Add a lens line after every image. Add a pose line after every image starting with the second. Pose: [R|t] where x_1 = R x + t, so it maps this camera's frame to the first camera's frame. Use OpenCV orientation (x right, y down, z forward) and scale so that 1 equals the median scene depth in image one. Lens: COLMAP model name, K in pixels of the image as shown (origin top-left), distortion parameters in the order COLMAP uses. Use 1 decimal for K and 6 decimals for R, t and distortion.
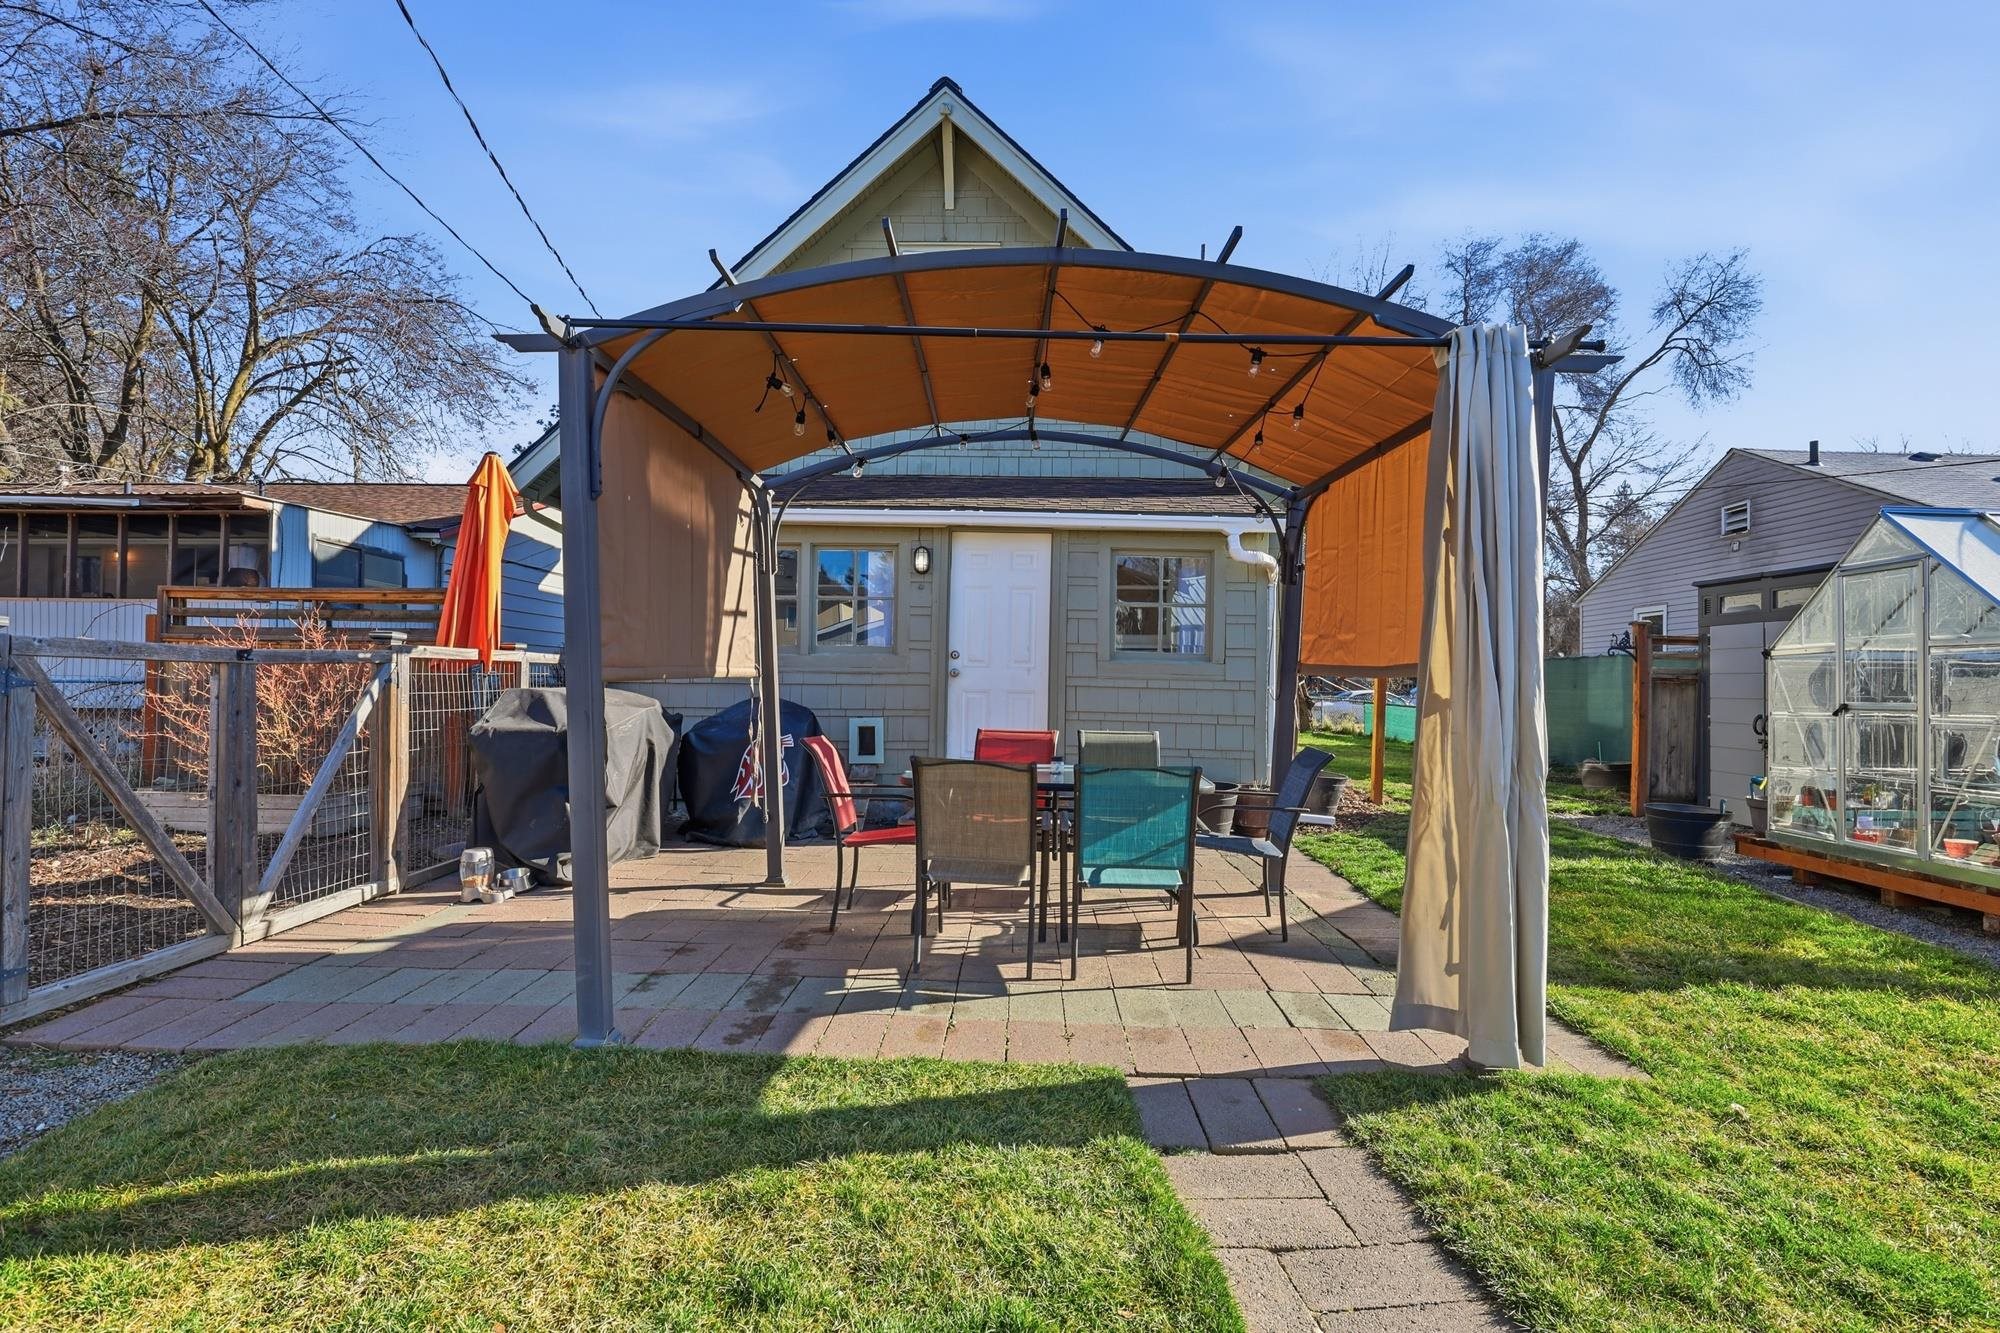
lens RADIAL K [[1005.4, 0, 1006.6], [0, 1005.4, 650.0], [0, 0, 1]] dist [-0.012823, -0.000987]
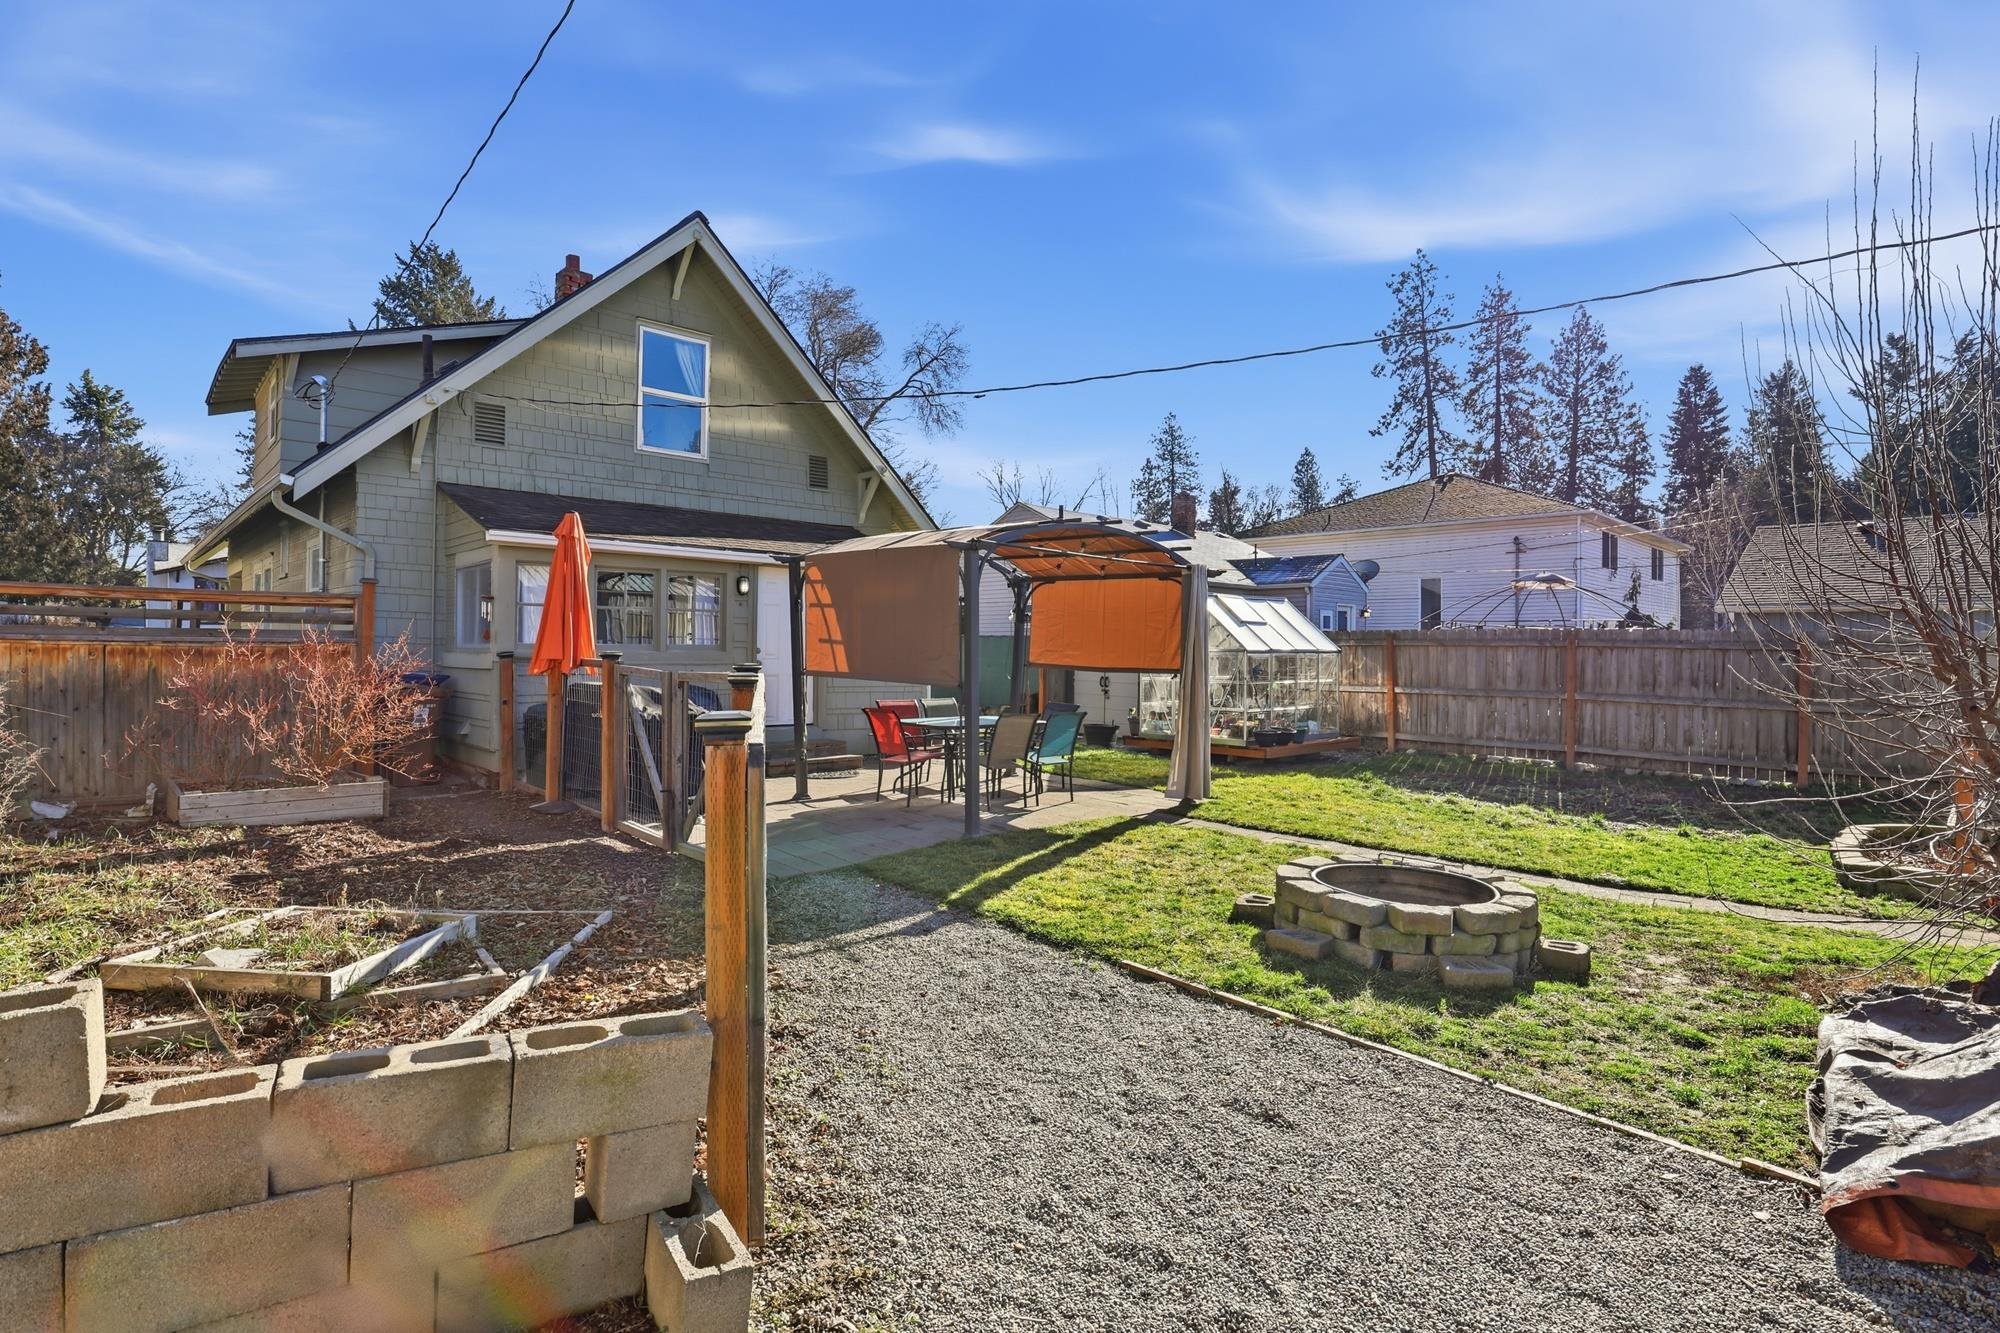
lens RADIAL K [[1005.4, 0, 1004.4], [0, 1005.4, 650.1], [0, 0, 1]] dist [-0.012823, -0.000987]
pose [[0.735787, -0.004492, 0.677198, -0.602432], [-0.025228, 0.999102, 0.034037, -0.042692], [-0.676743, -0.042128, 0.735013, -0.247614]]
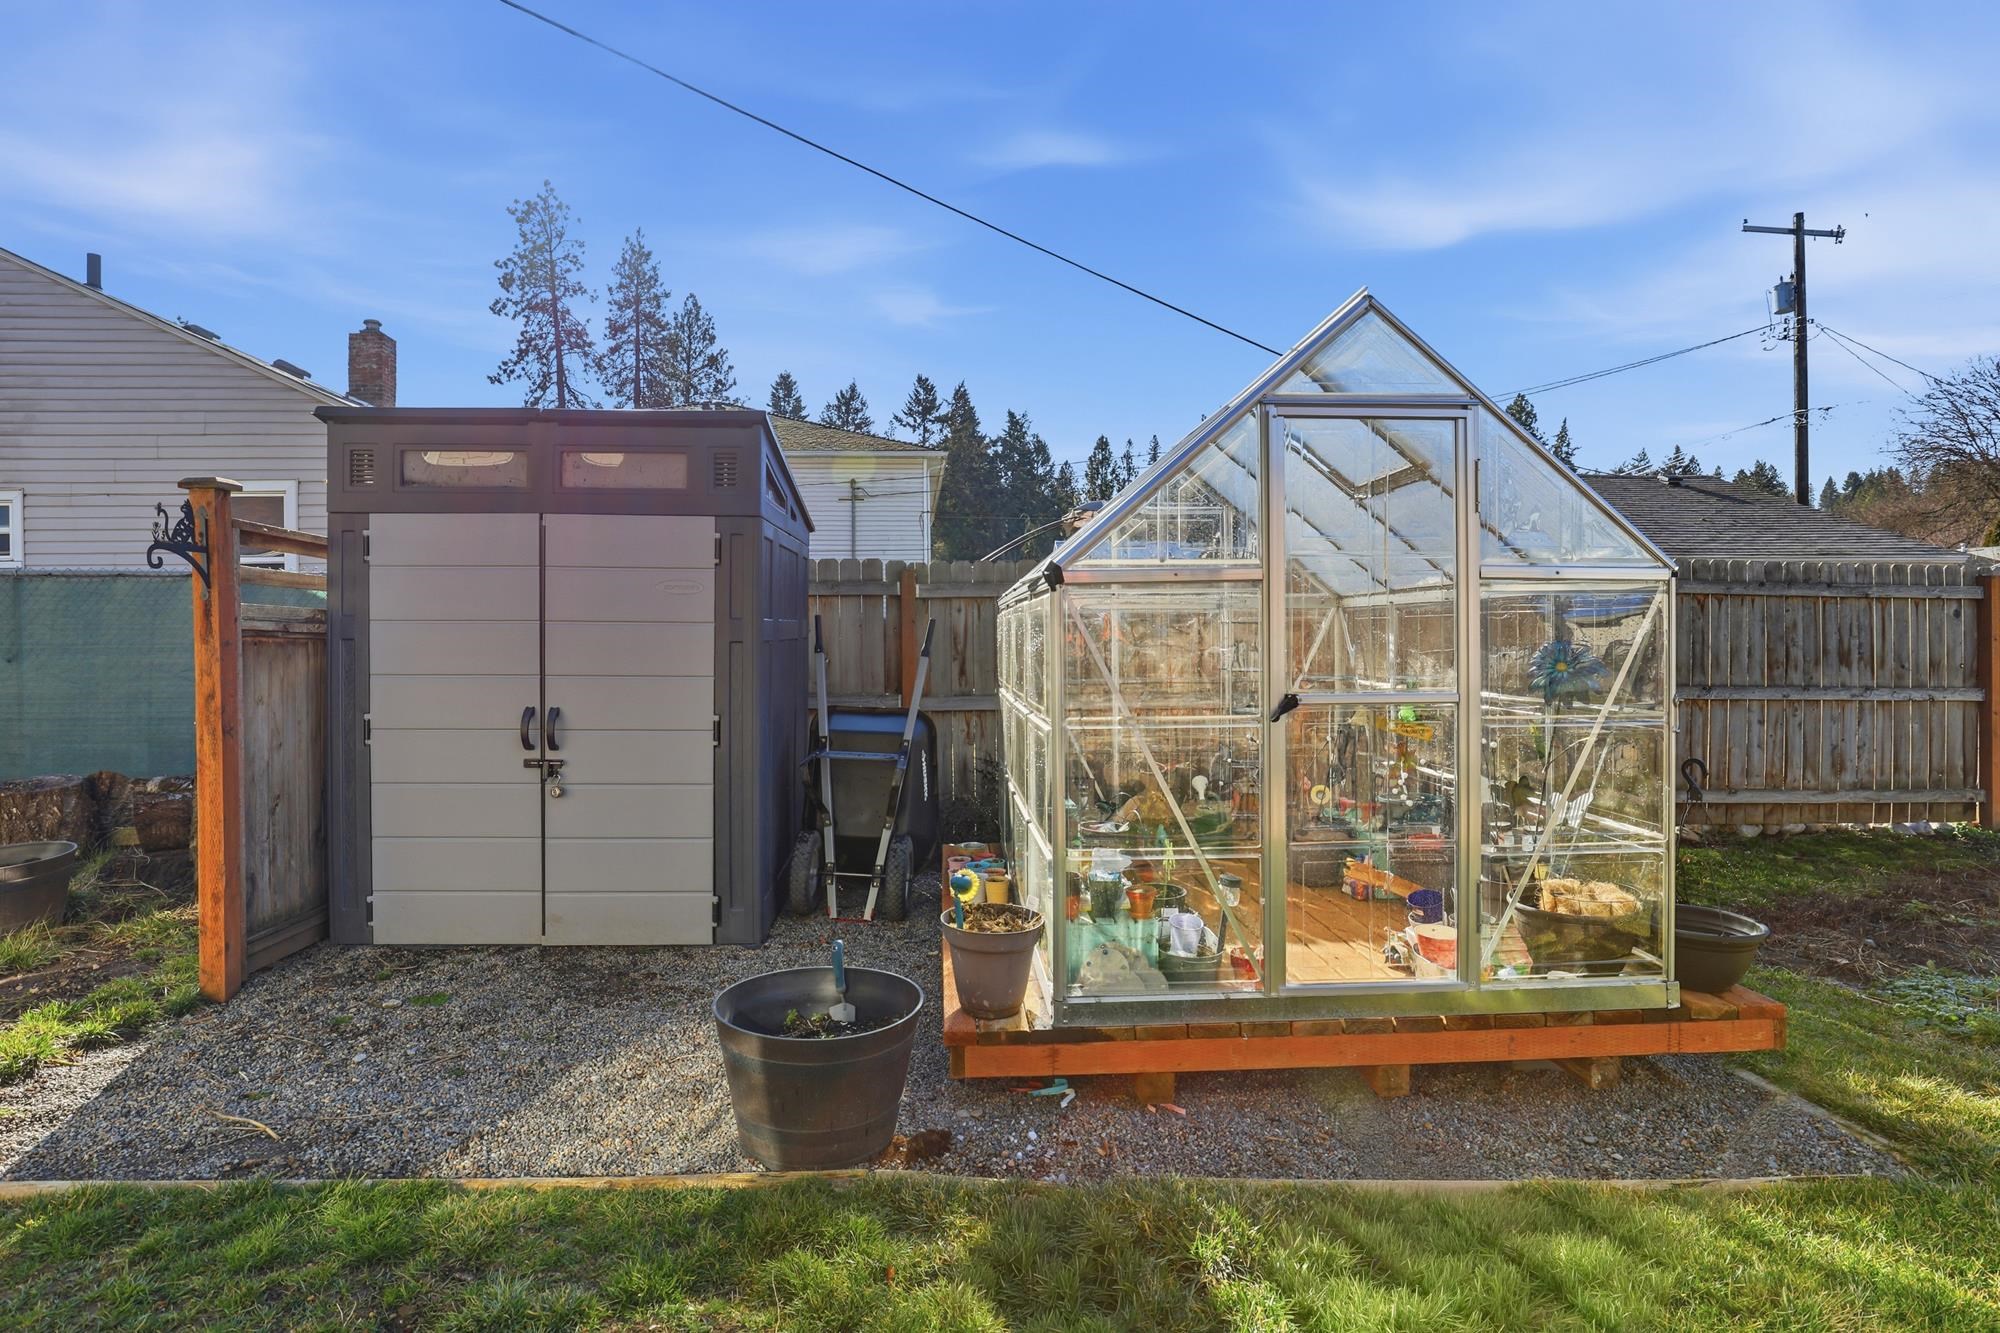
lens RADIAL K [[1005.4, 0, 1008.2], [0, 1005.4, 642.1], [0, 0, 1]] dist [-0.012823, -0.000987]
pose [[-0.038628, -0.017804, 0.999095, 0.242105], [-0.032515, 0.999334, 0.016551, 0.016471], [-0.998725, -0.031846, -0.039181, 0.713716]]
